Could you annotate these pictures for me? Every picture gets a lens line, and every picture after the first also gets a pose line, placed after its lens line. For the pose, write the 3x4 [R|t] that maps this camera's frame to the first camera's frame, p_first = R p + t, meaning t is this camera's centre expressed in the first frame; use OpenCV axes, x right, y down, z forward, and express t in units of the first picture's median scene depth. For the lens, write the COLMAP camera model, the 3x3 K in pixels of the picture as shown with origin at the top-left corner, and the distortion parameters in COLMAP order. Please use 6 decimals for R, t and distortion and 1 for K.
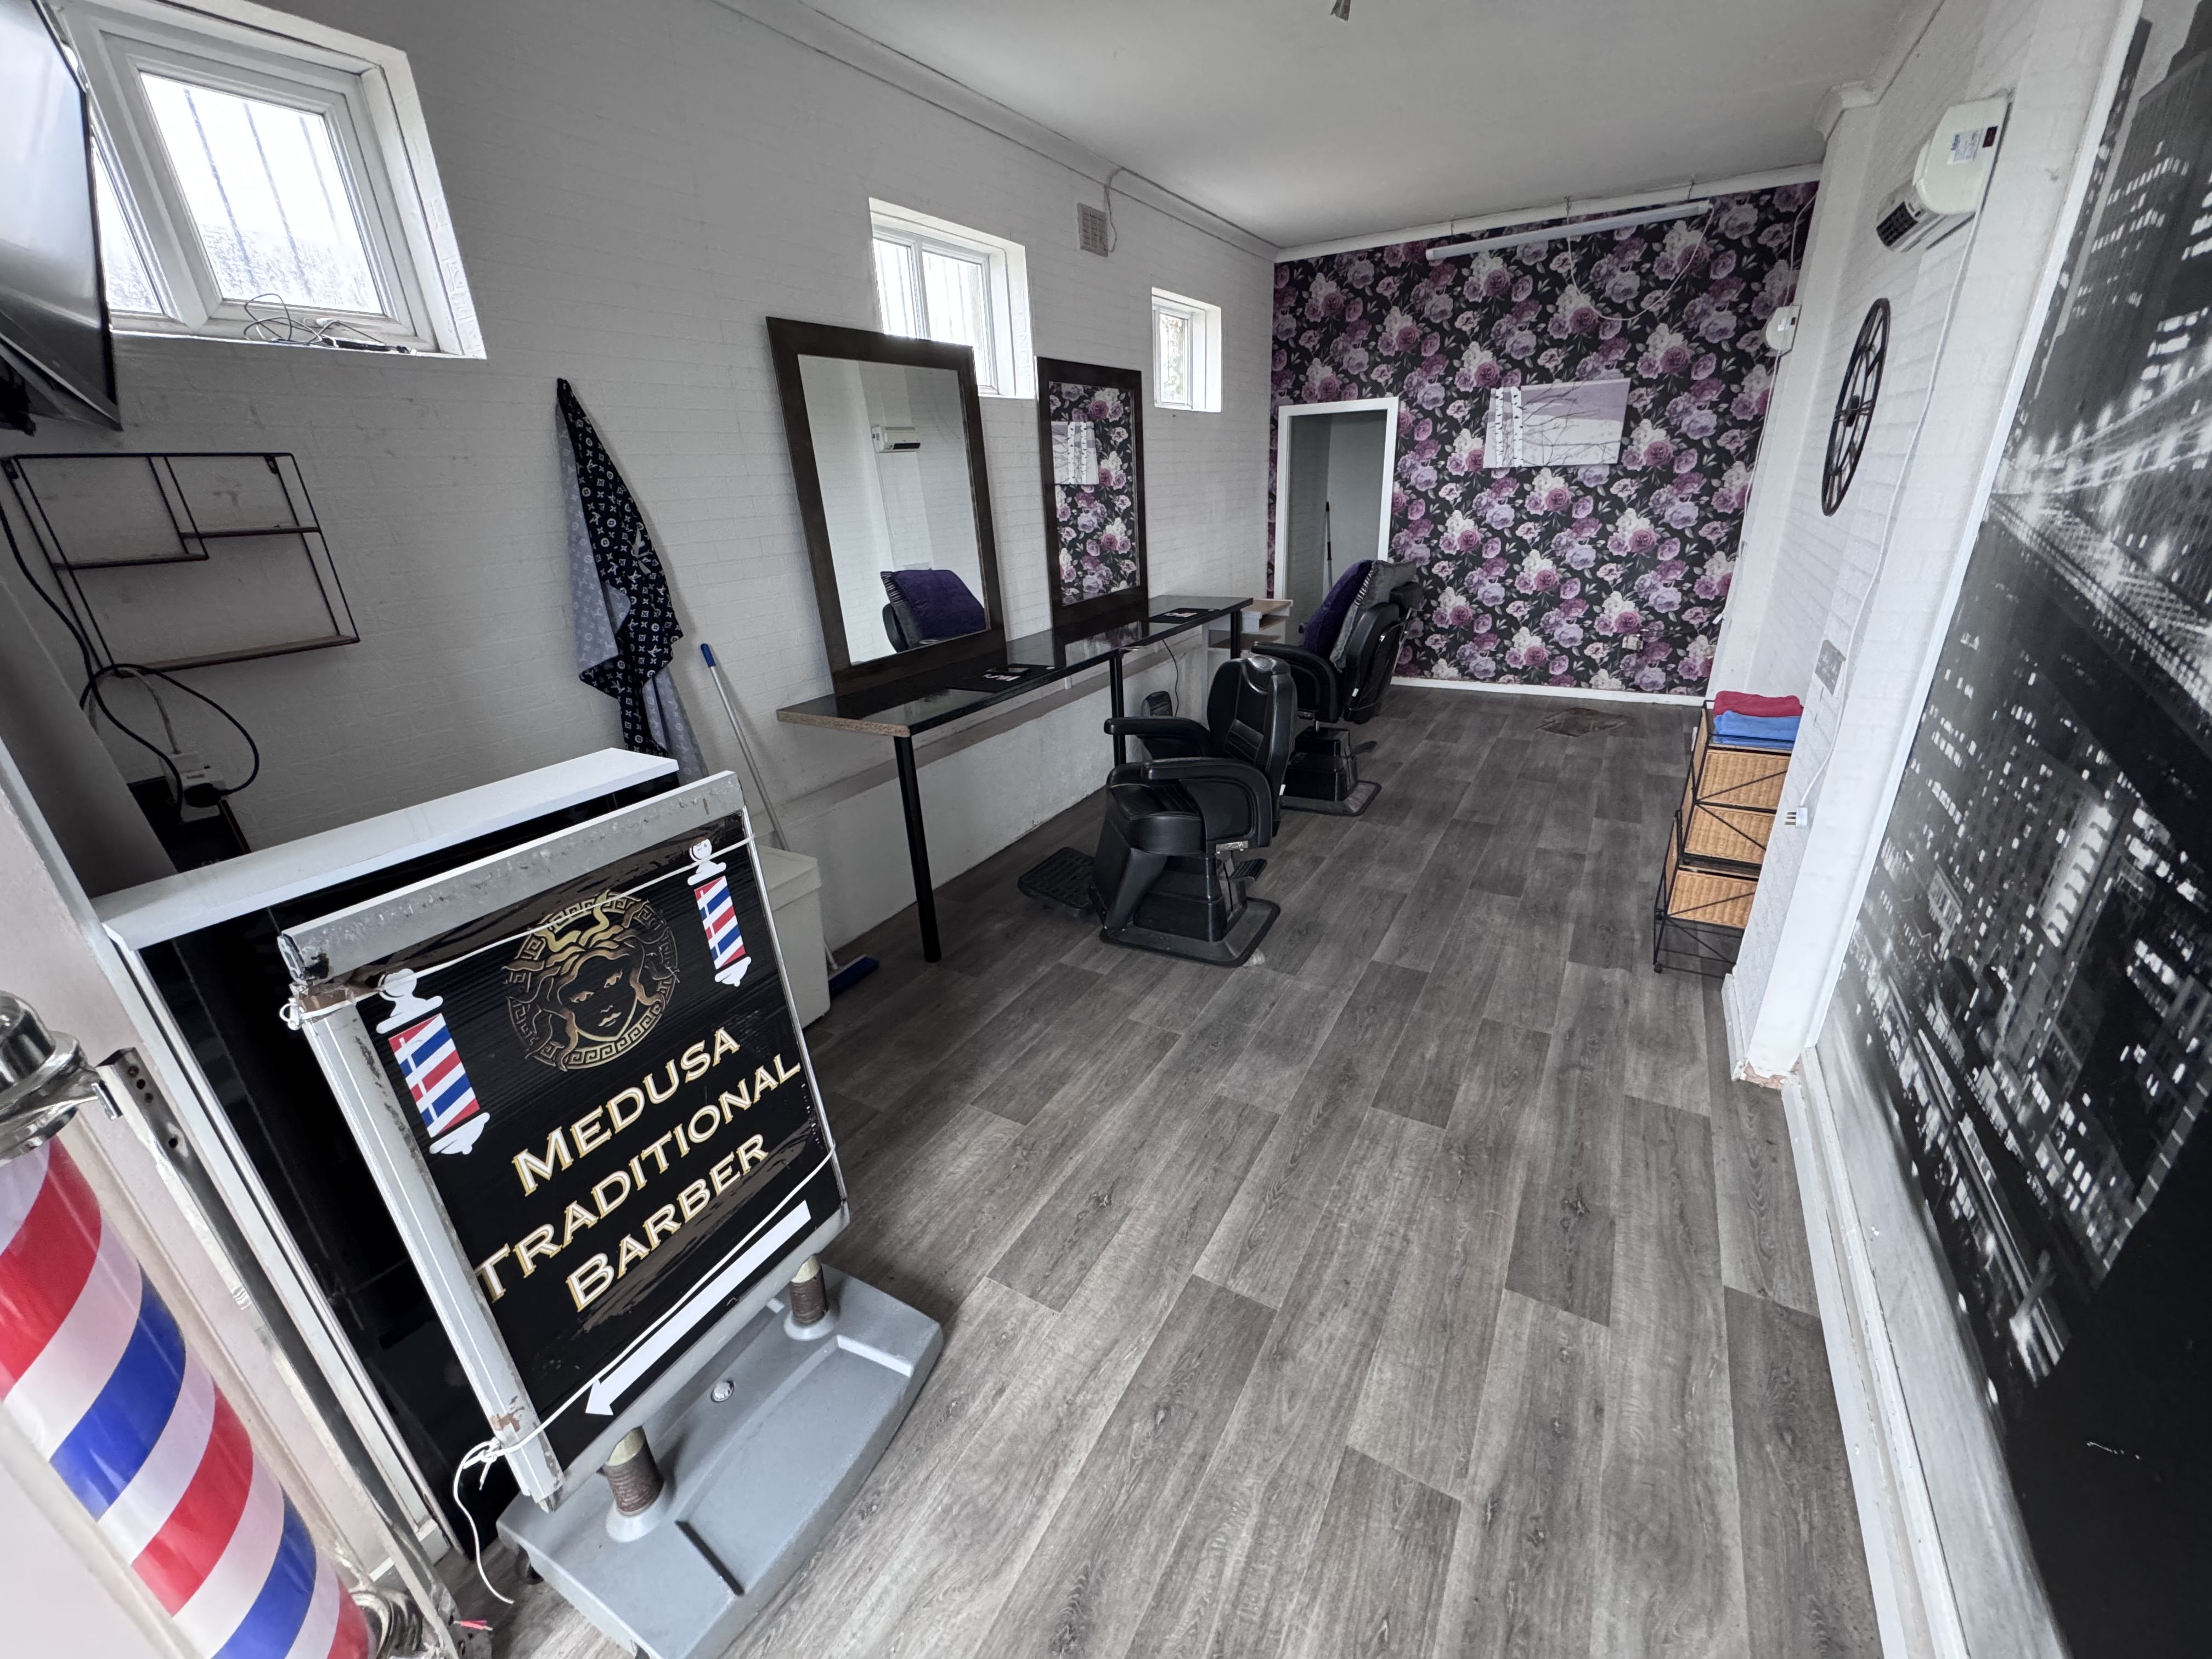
lens RADIAL K [[879.7, 0, 1102.7], [0, 879.7, 829.7], [0, 0, 1]] dist [-0.001110, -0.000546]
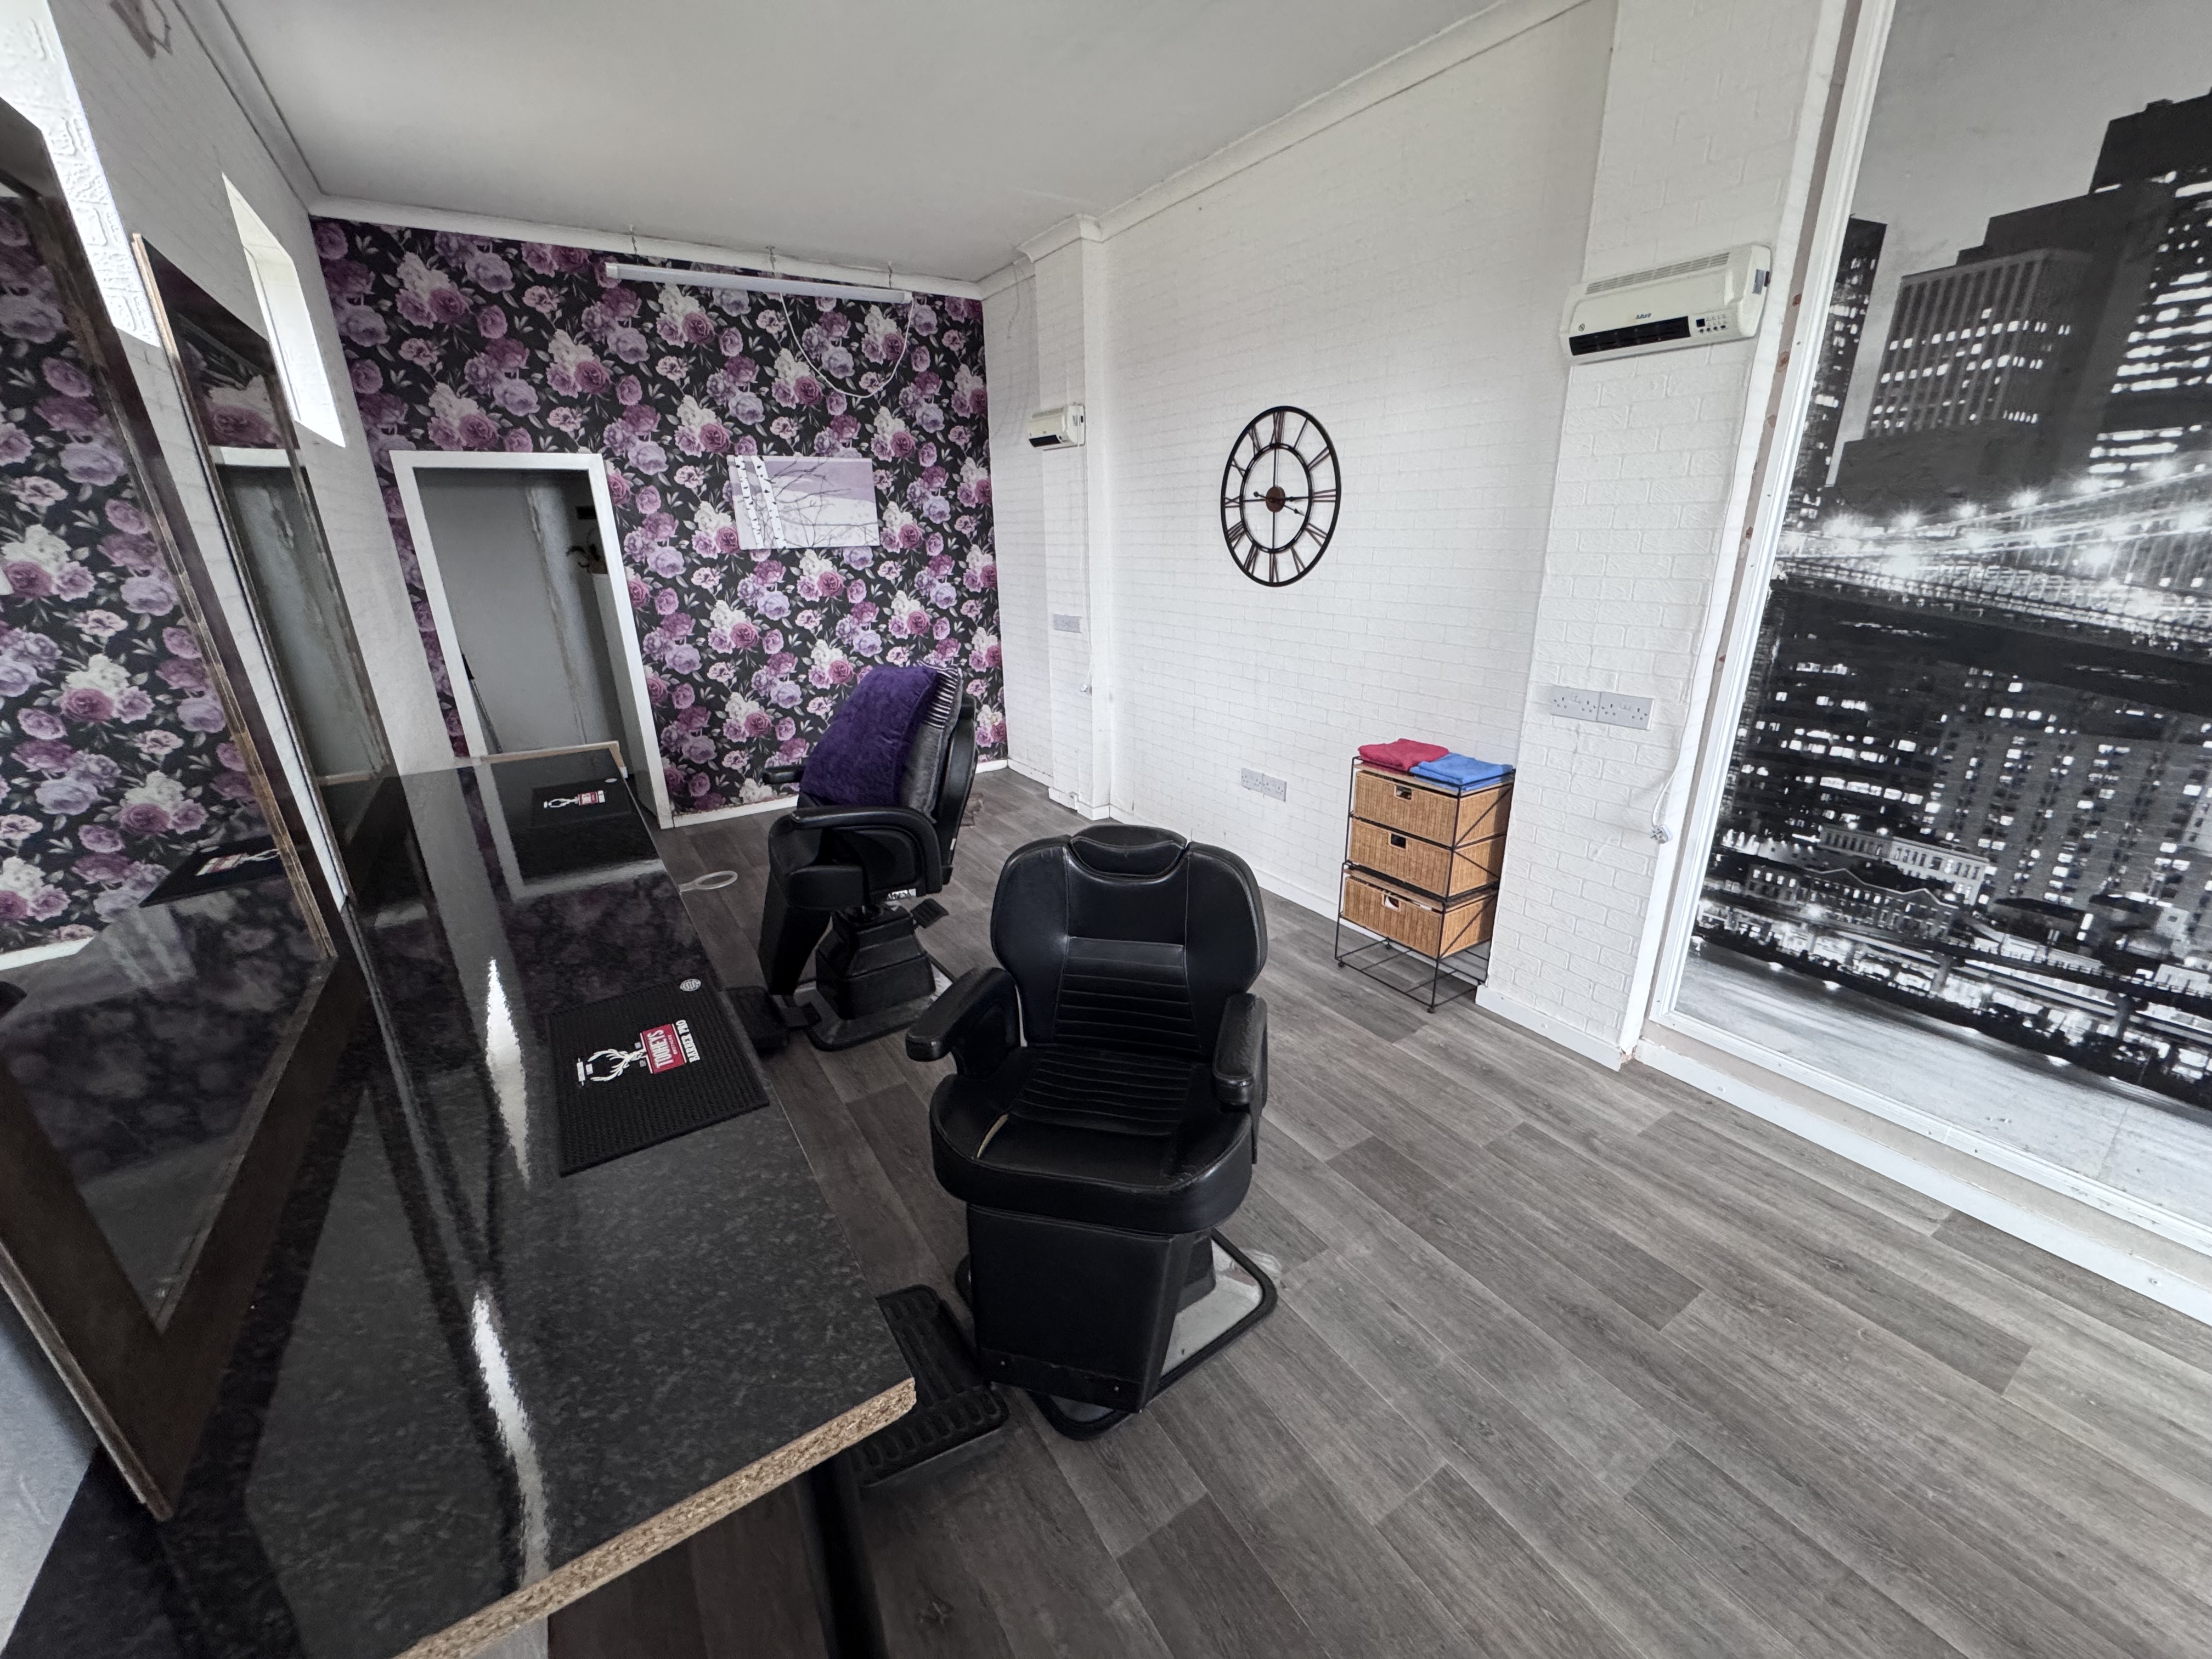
lens RADIAL K [[879.7, 0, 1103.7], [0, 879.7, 832.4], [0, 0, 1]] dist [-0.001110, -0.000546]
pose [[0.453628, -0.262730, 0.851584, -0.194208], [0.337489, 0.935032, 0.108699, -0.145540], [-0.824817, 0.238091, 0.512825, 0.379236]]
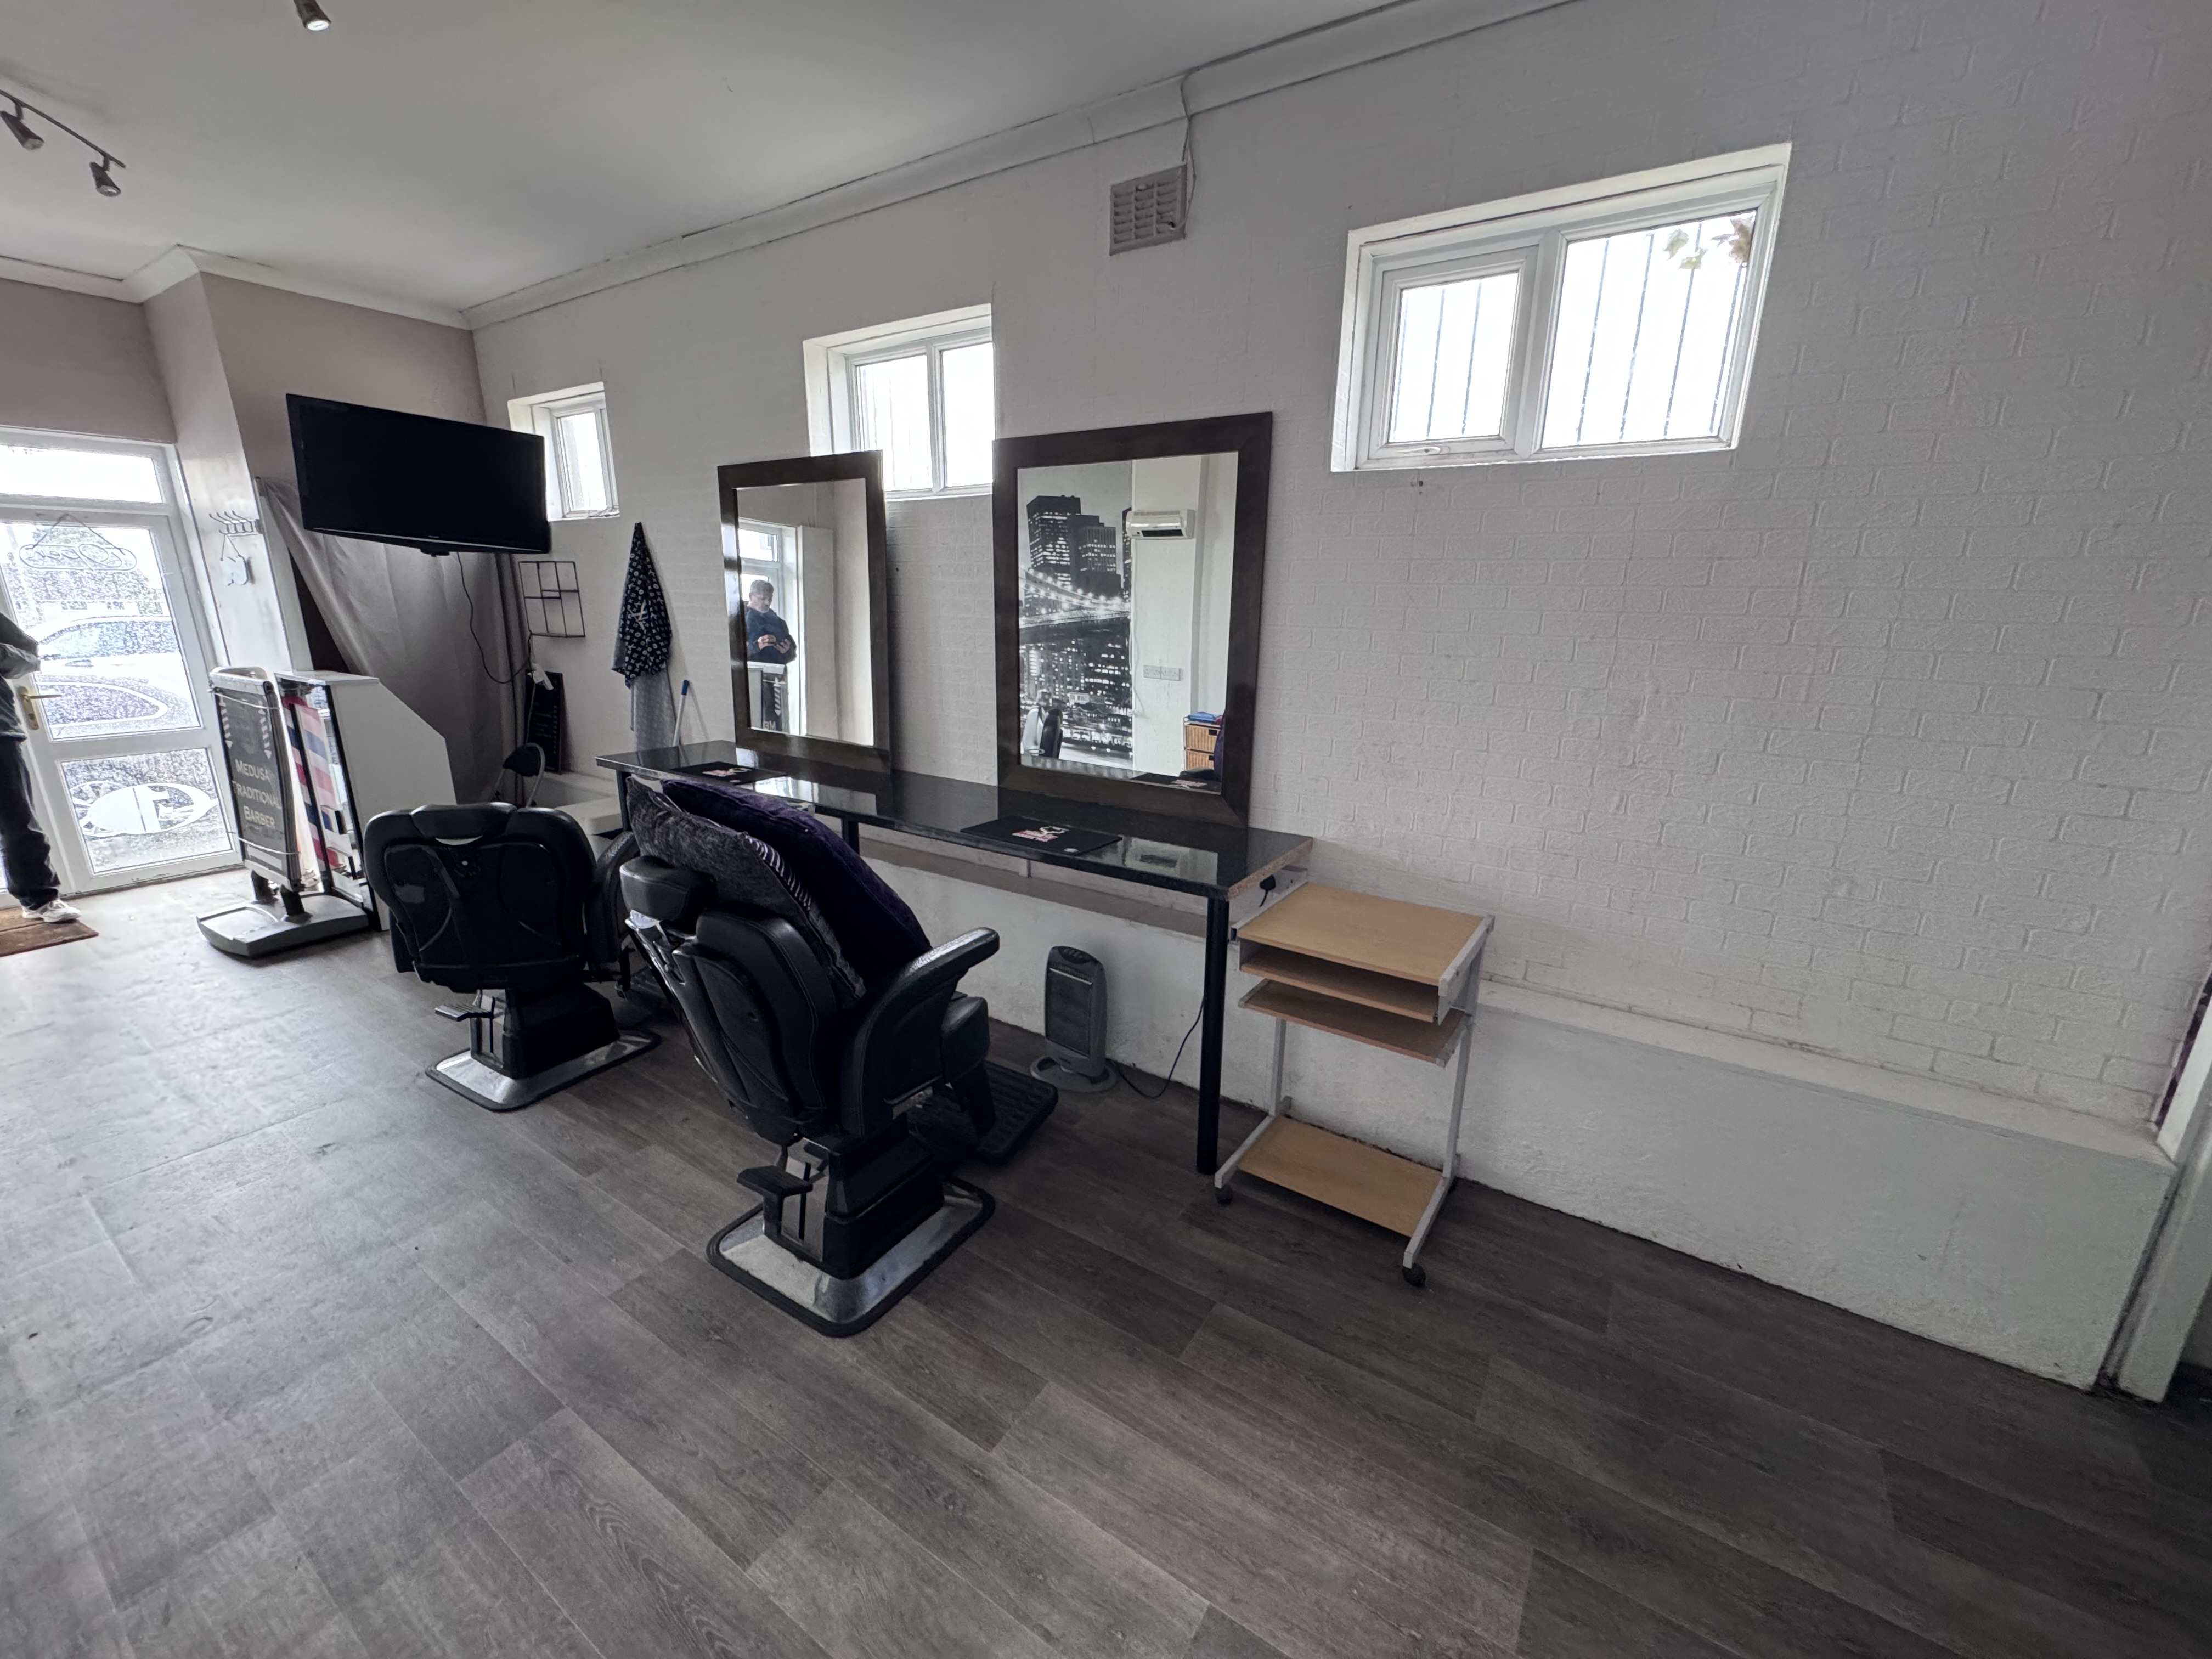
lens RADIAL K [[879.7, 0, 1111.6], [0, 879.7, 832.3], [0, 0, 1]] dist [-0.001110, -0.000546]
pose [[-0.045824, 0.299898, -0.952870, 0.518716], [-0.391736, 0.872074, 0.293308, -0.352088], [0.918936, 0.386714, 0.077519, 0.812848]]
